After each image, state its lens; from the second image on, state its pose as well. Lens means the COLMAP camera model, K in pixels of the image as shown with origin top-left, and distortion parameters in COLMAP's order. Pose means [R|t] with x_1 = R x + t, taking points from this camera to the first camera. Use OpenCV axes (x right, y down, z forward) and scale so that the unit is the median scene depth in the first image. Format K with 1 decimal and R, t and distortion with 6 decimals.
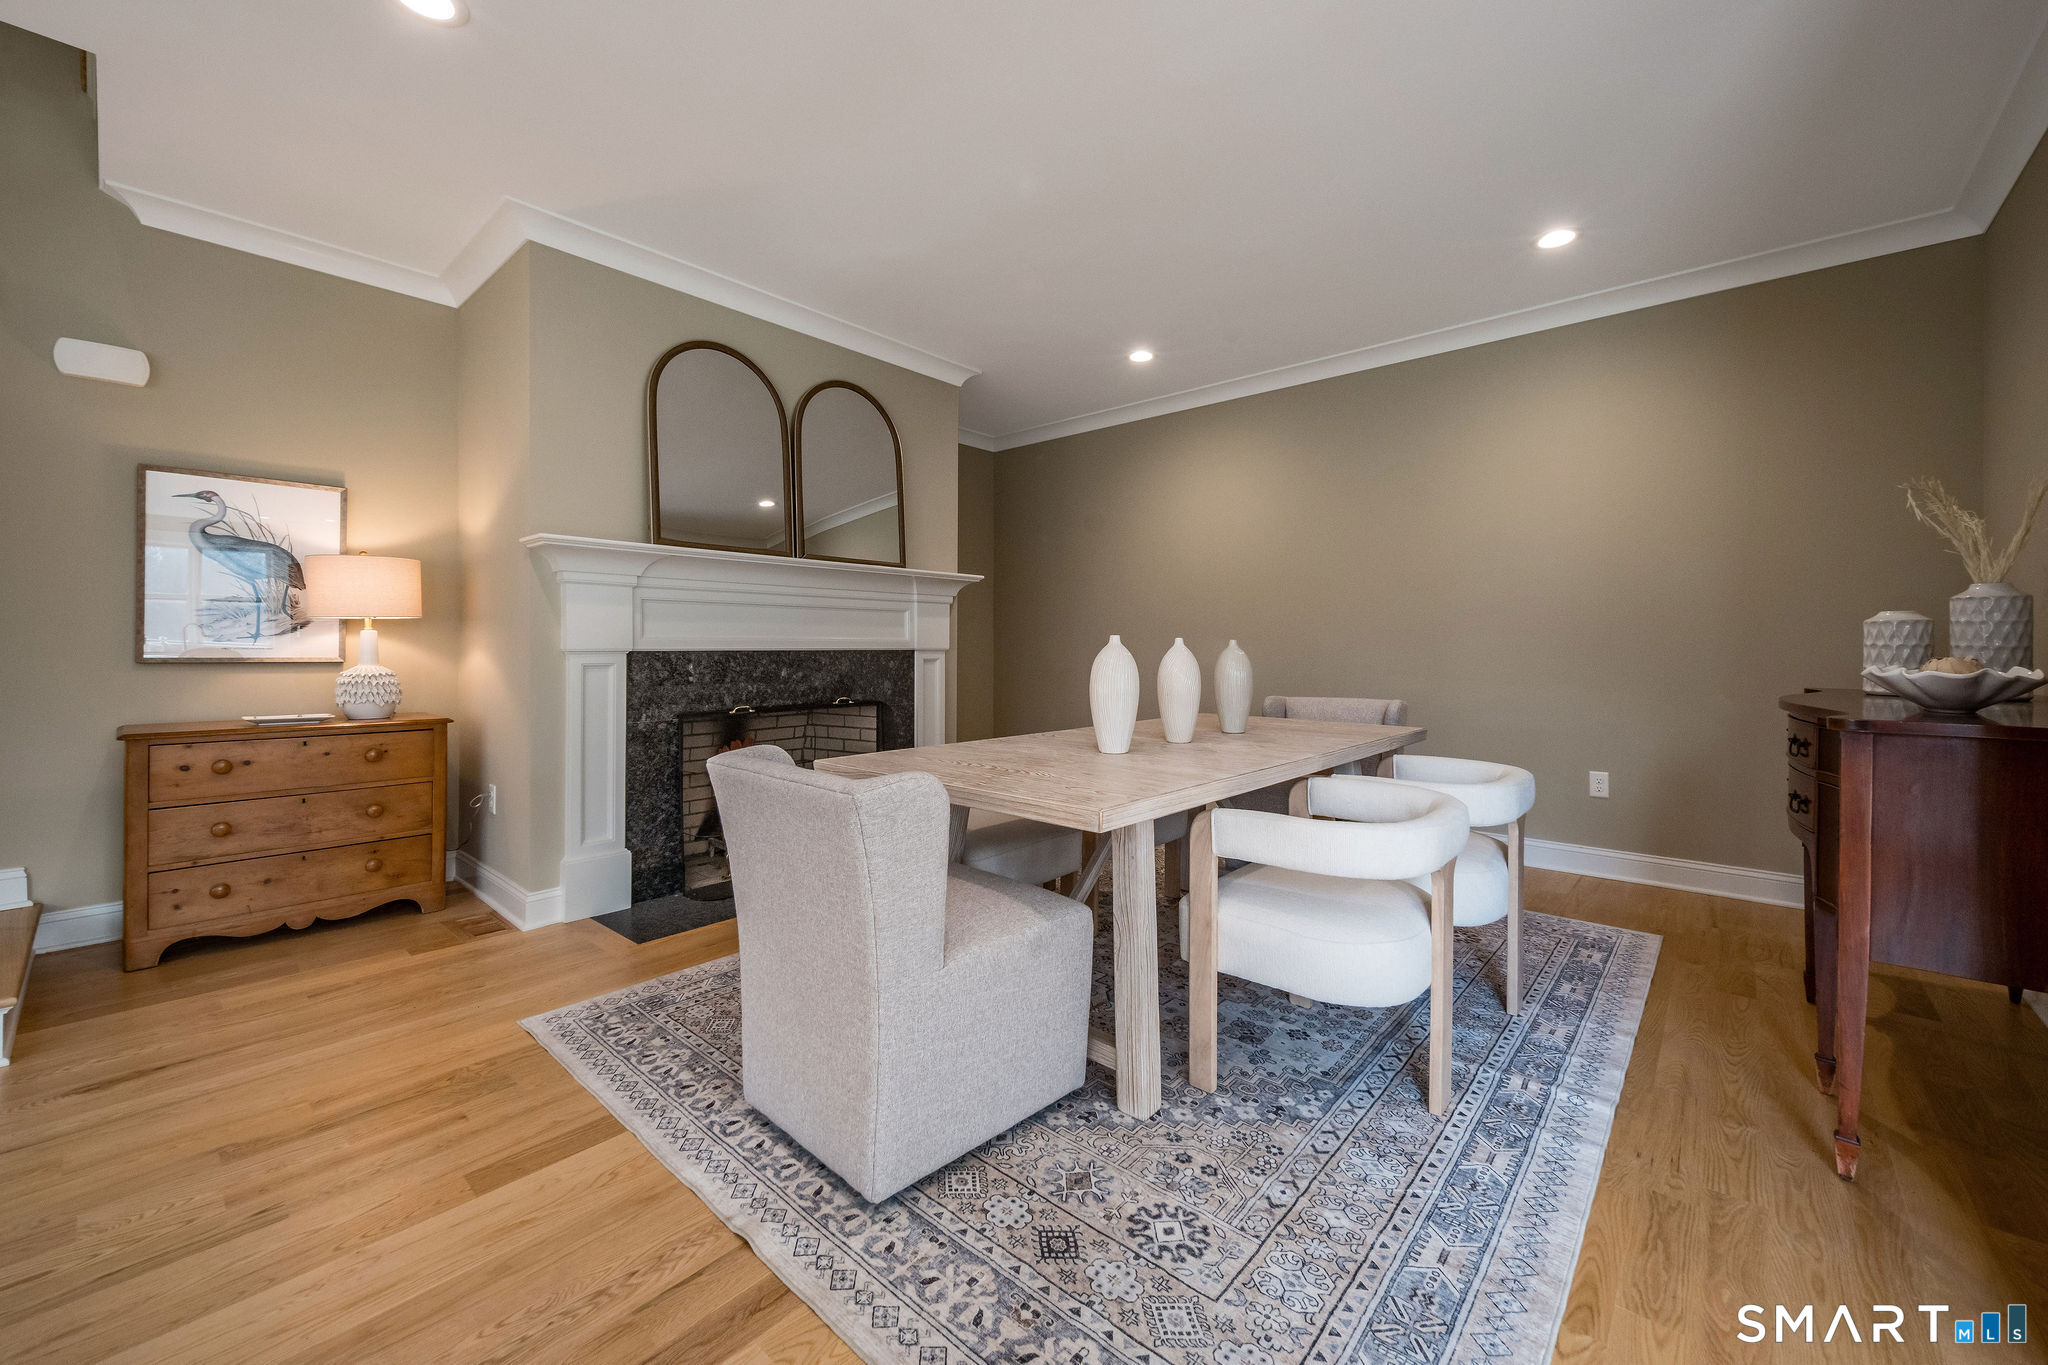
lens RADIAL K [[756.6, 0, 1048.6], [0, 756.6, 642.6], [0, 0, 1]] dist [0.001967, -0.000463]
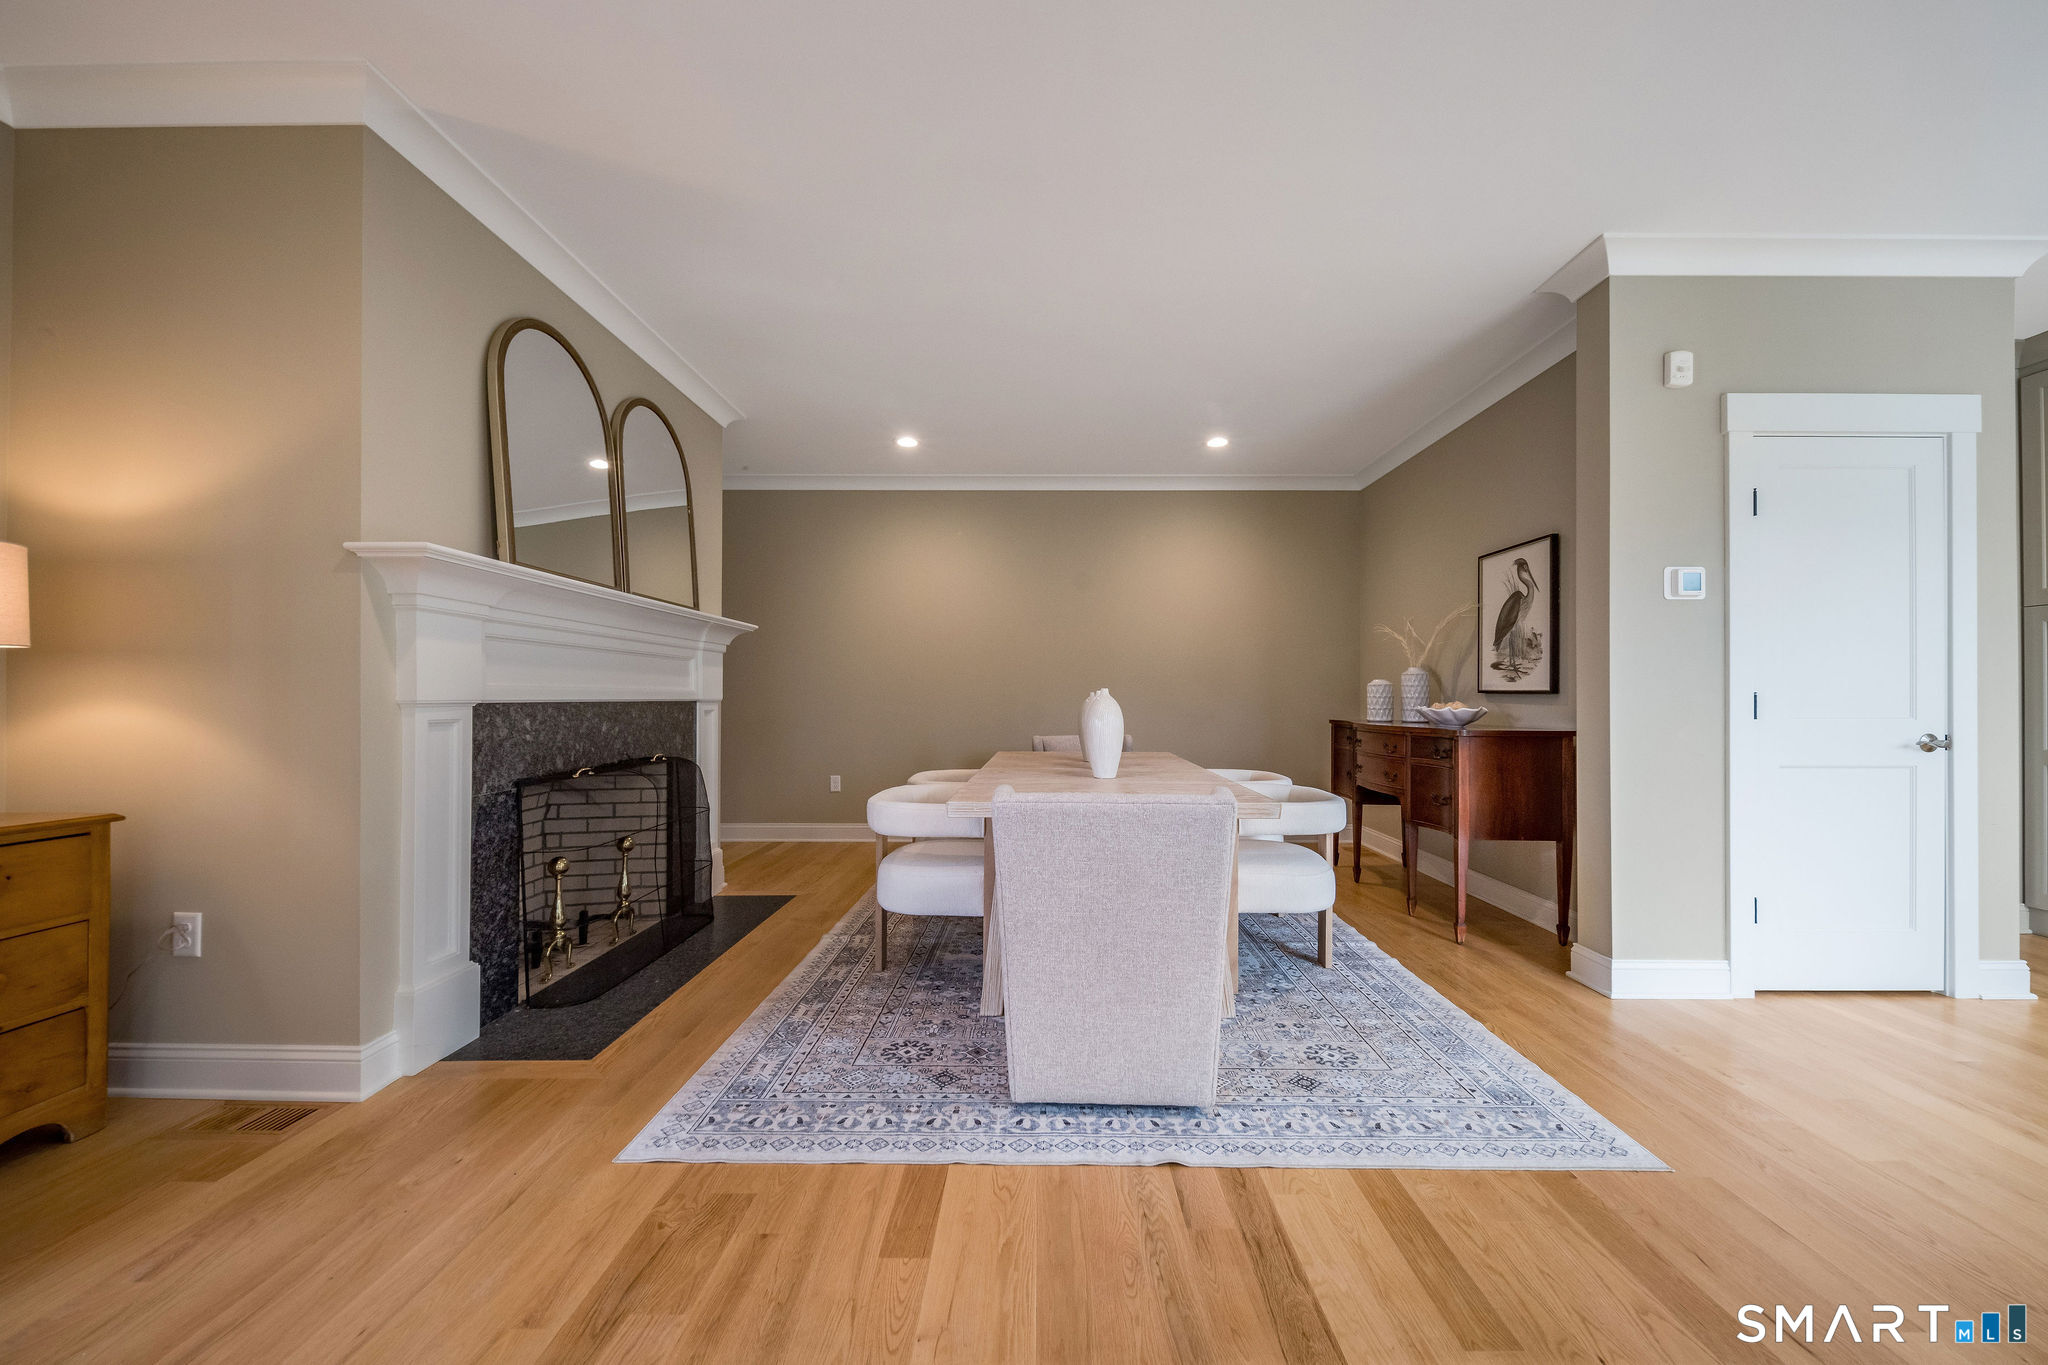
lens RADIAL K [[696.1, 0, 1031.3], [0, 696.1, 690.2], [0, 0, 1]] dist [0.002971, -0.000647]
pose [[0.784967, 0.006549, 0.619503, -0.611539], [-0.003129, 0.999973, -0.006607, 0.001445], [-0.619530, 0.003248, 0.784966, 0.104599]]
